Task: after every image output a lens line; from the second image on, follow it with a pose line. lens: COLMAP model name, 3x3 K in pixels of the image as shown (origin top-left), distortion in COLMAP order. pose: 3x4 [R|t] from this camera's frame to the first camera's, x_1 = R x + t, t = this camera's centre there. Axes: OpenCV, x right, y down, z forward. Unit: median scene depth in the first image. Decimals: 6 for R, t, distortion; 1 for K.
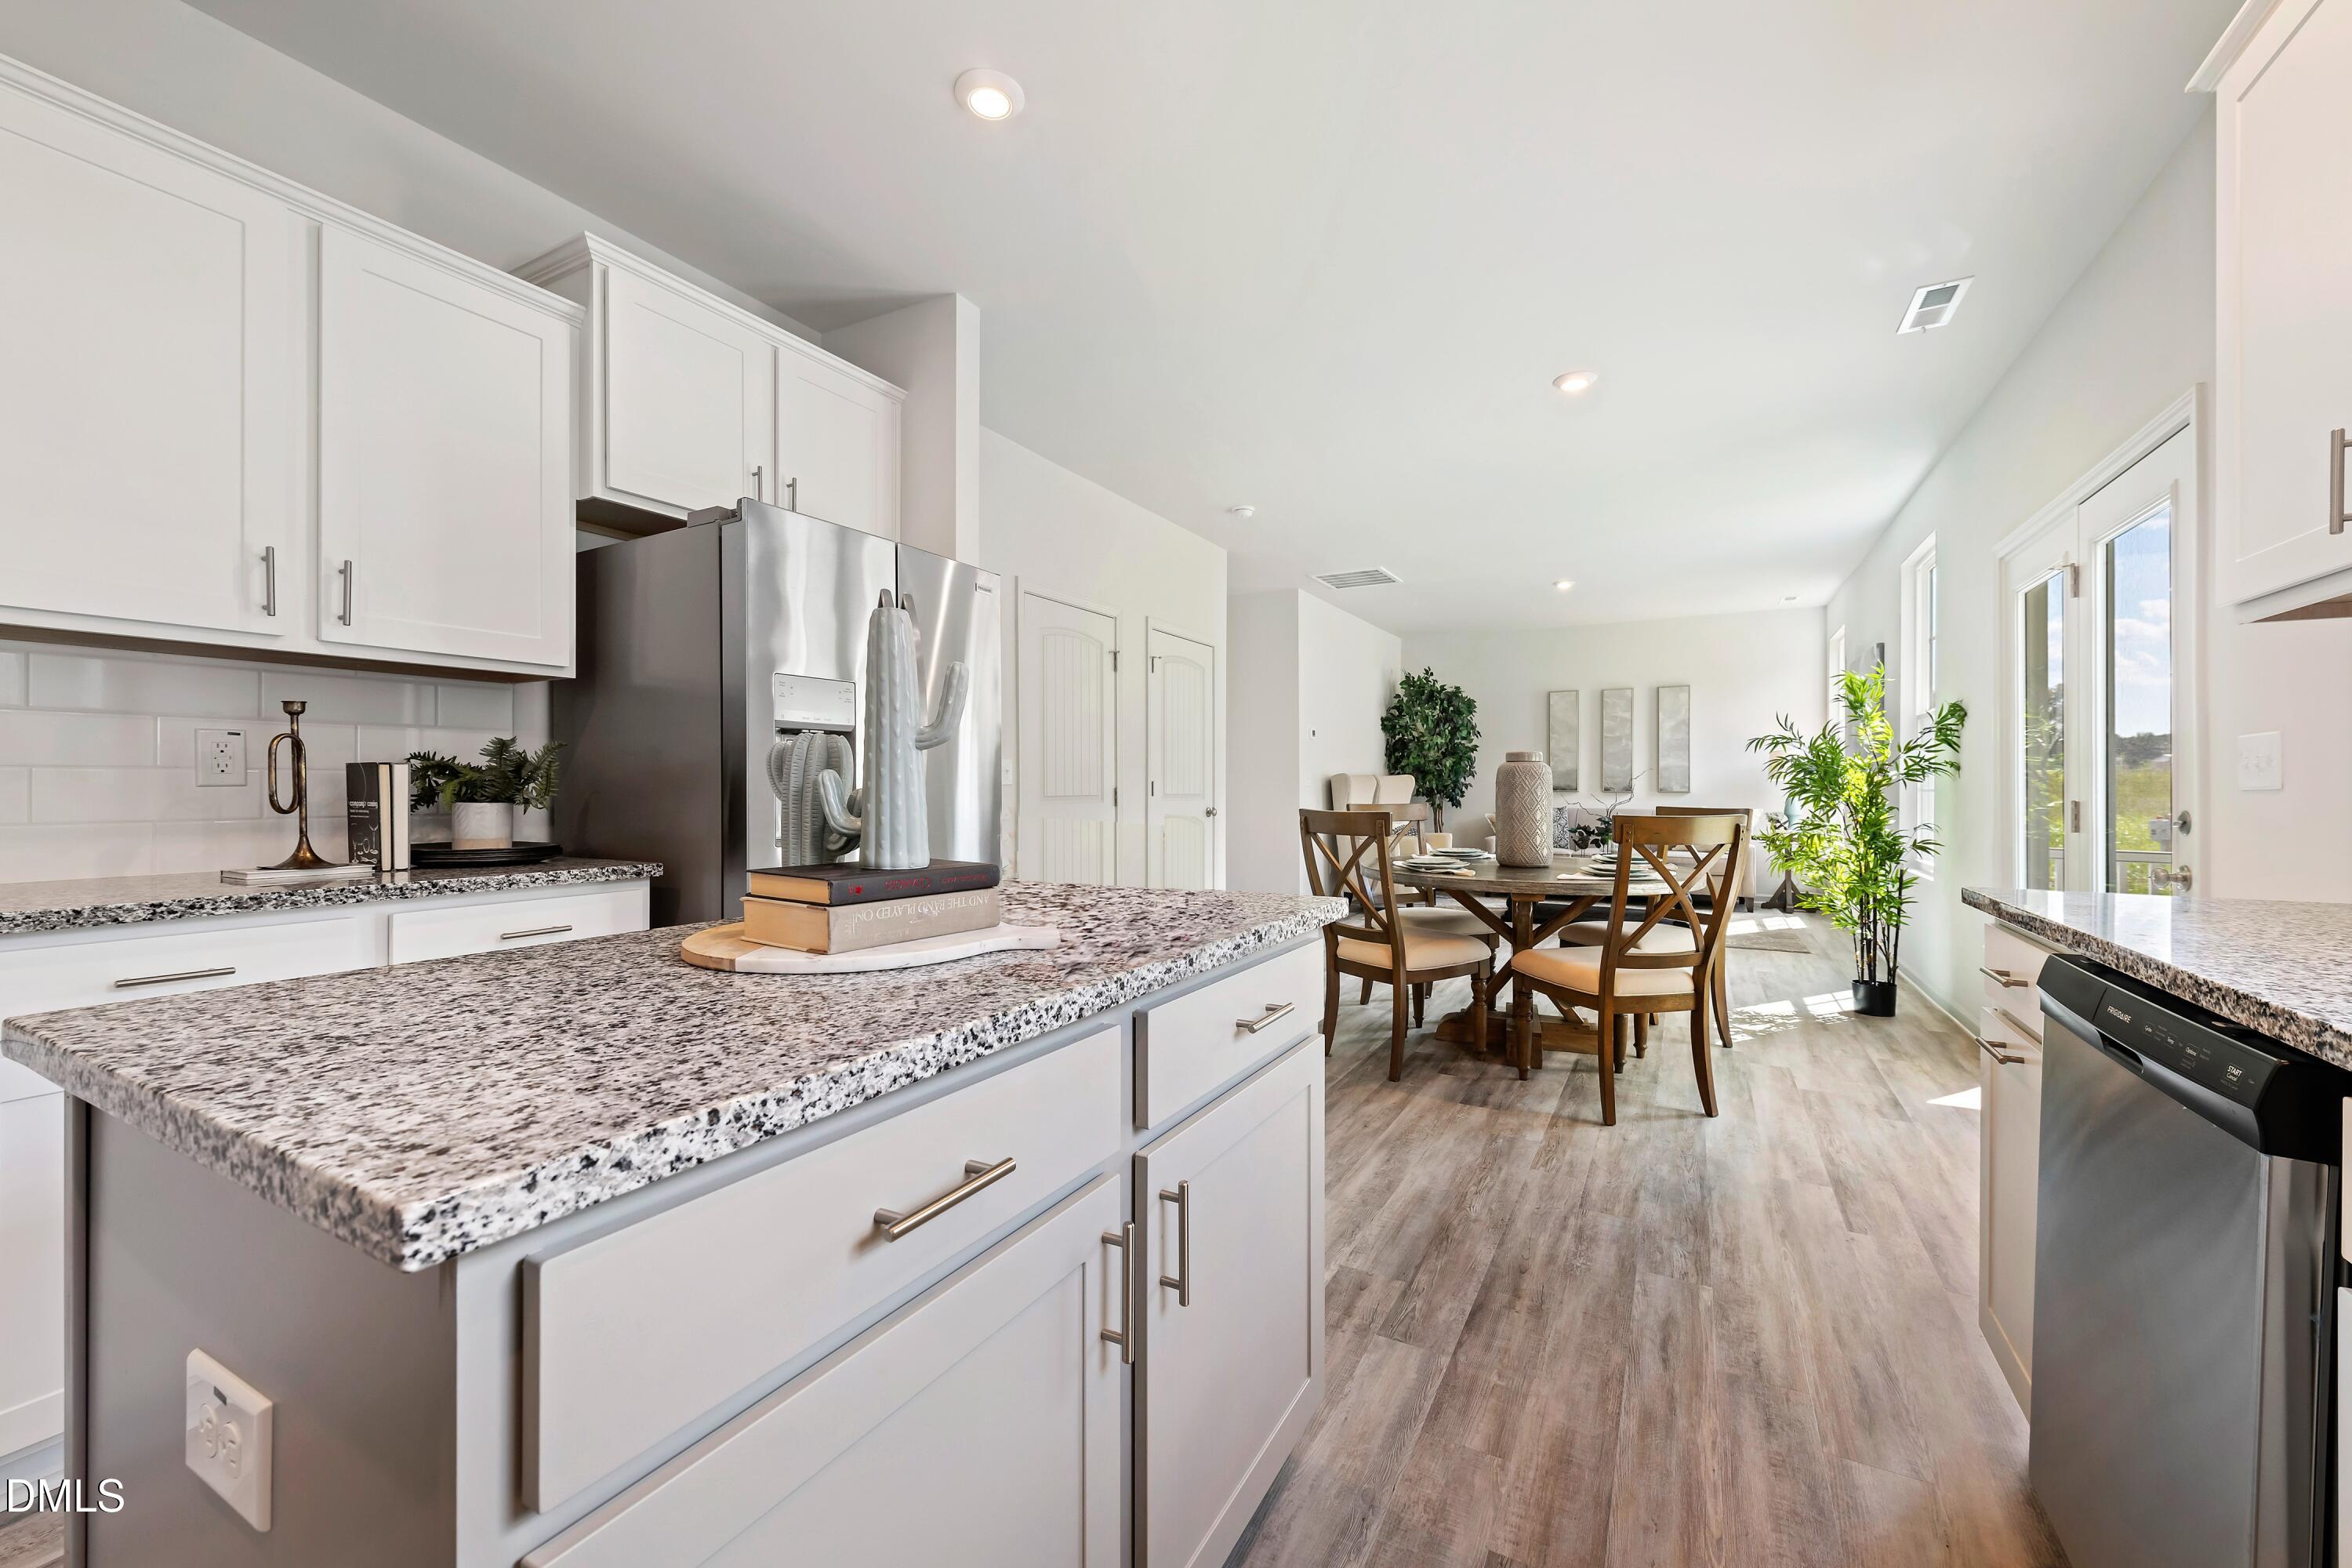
lens RADIAL K [[932.5, 0, 1180.1], [0, 932.5, 789.2], [0, 0, 1]] dist [0.000986, -0.000731]
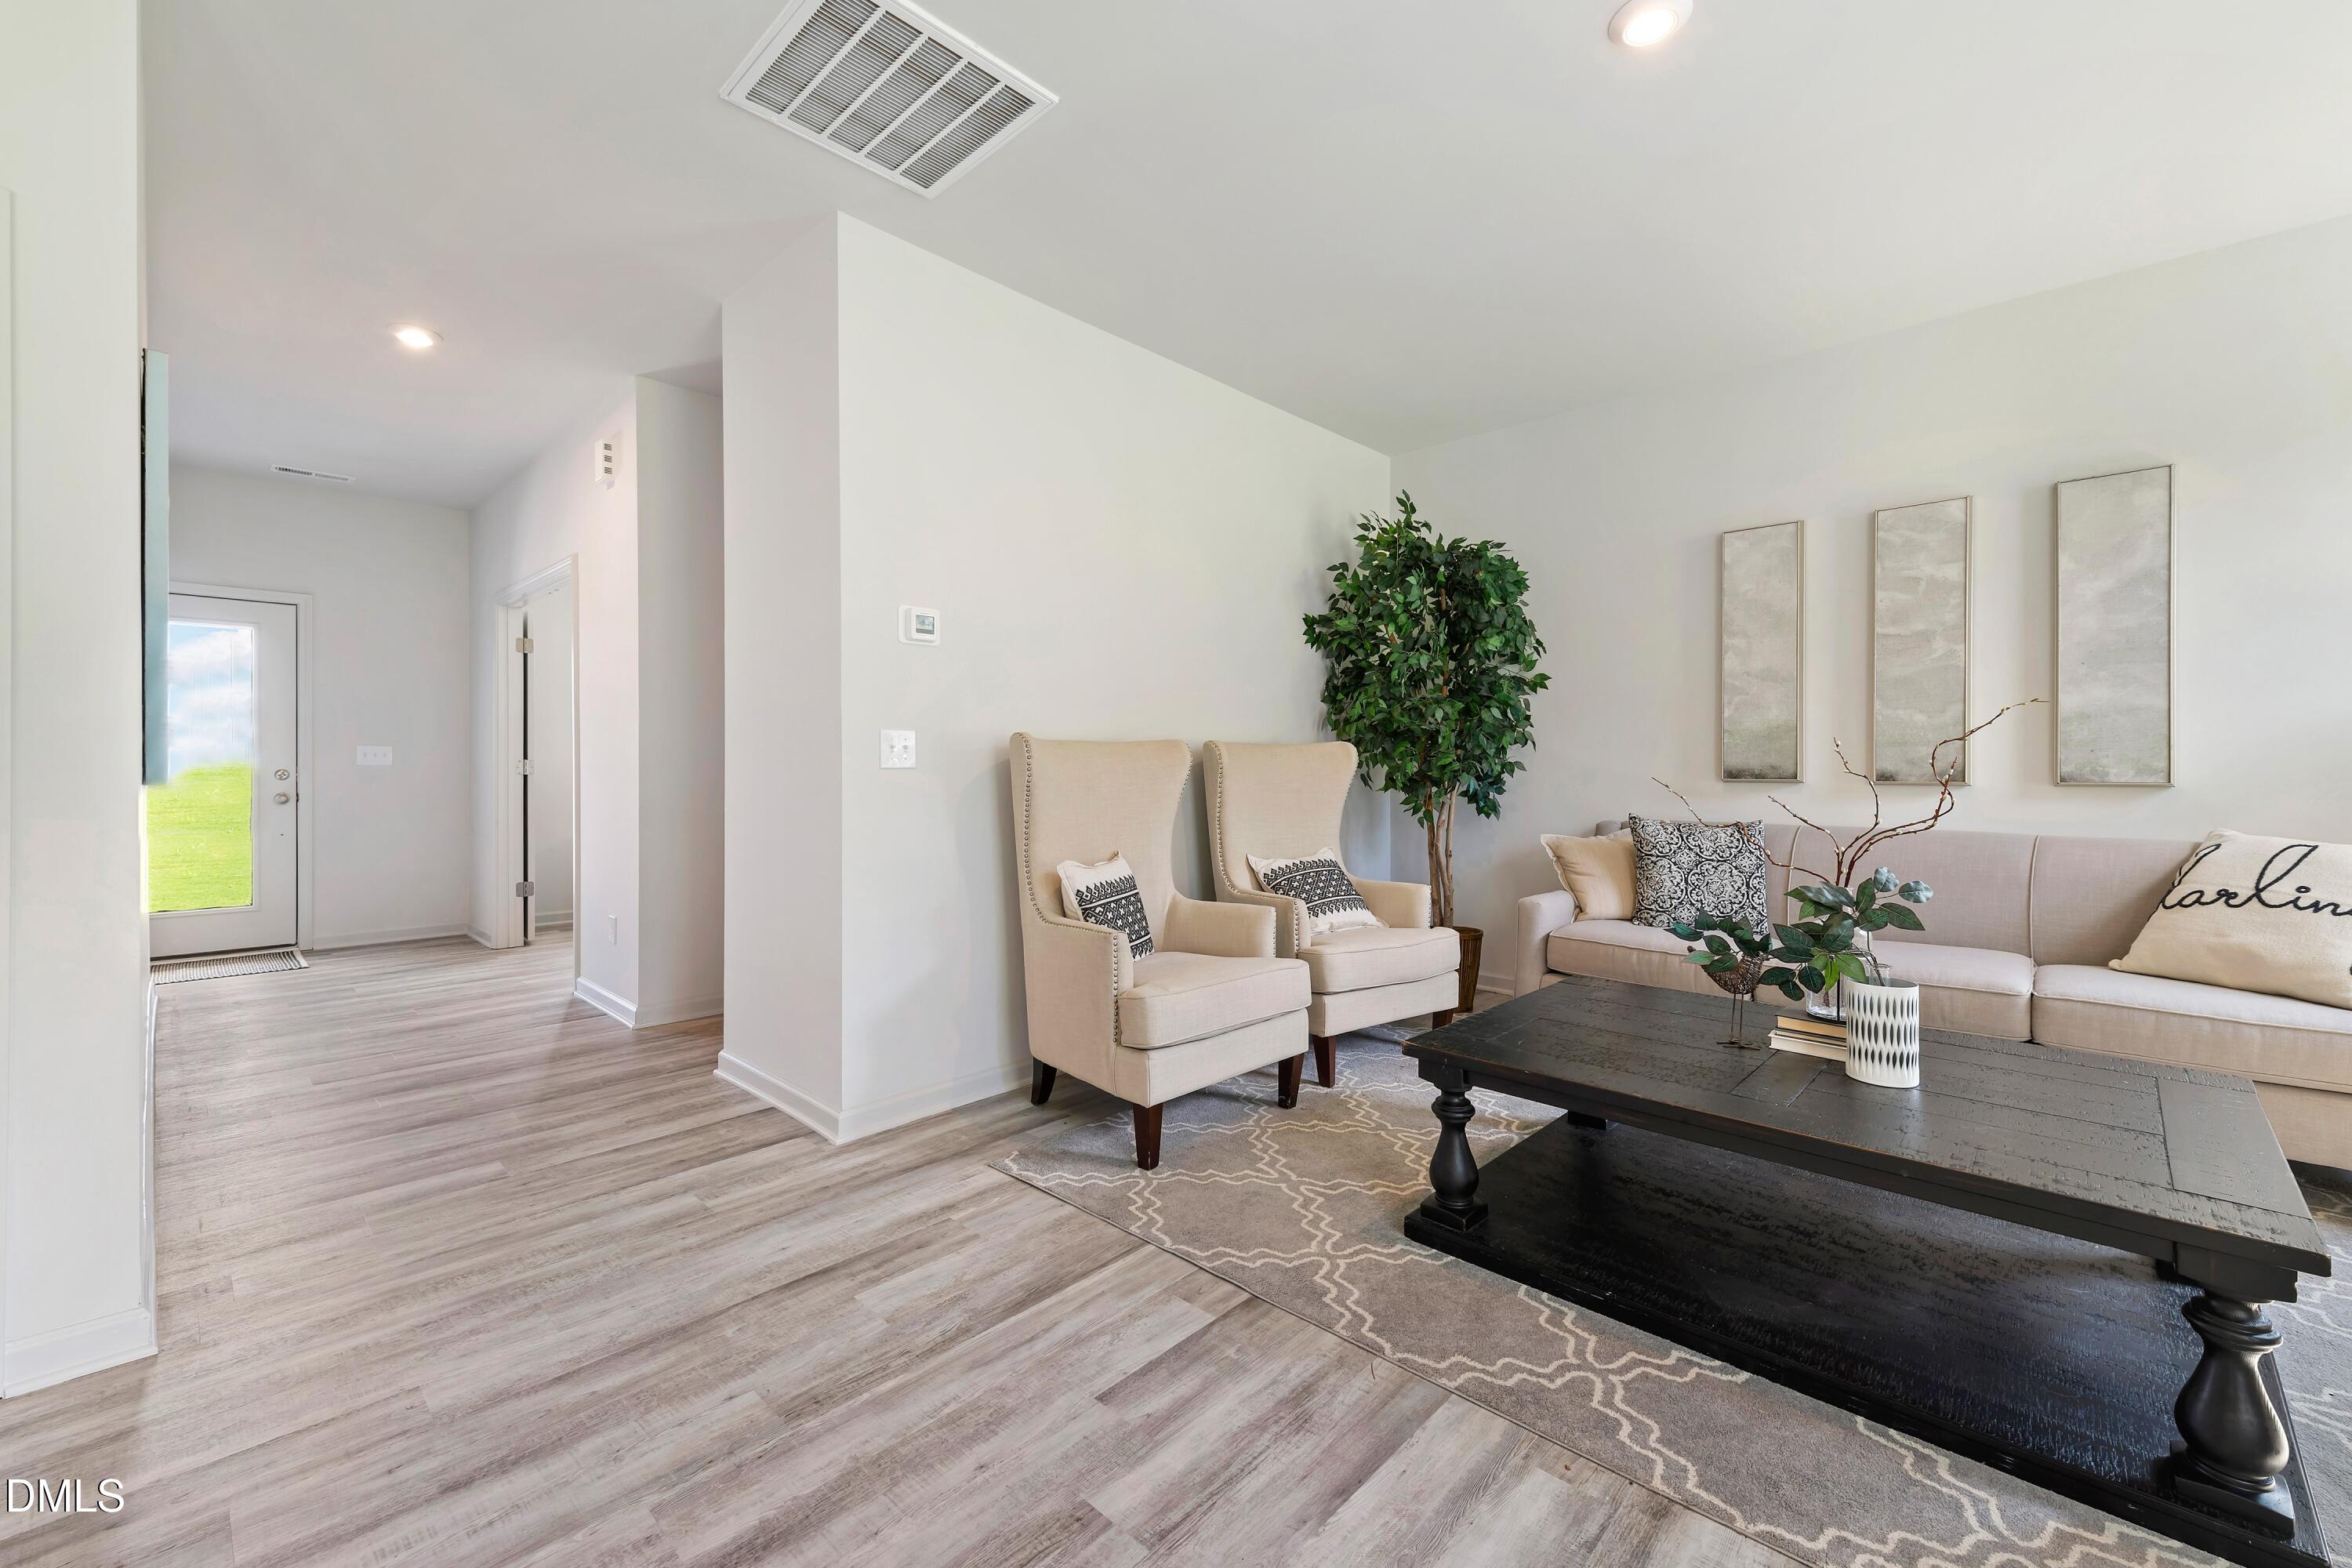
lens RADIAL K [[932.5, 0, 1168.5], [0, 932.5, 768.5], [0, 0, 1]] dist [0.000986, -0.000731]
pose [[0.963617, -0.001563, -0.267284, 0.276891], [0.000647, 0.999994, -0.003512, -0.001973], [0.267287, 0.003211, 0.963611, 0.556592]]
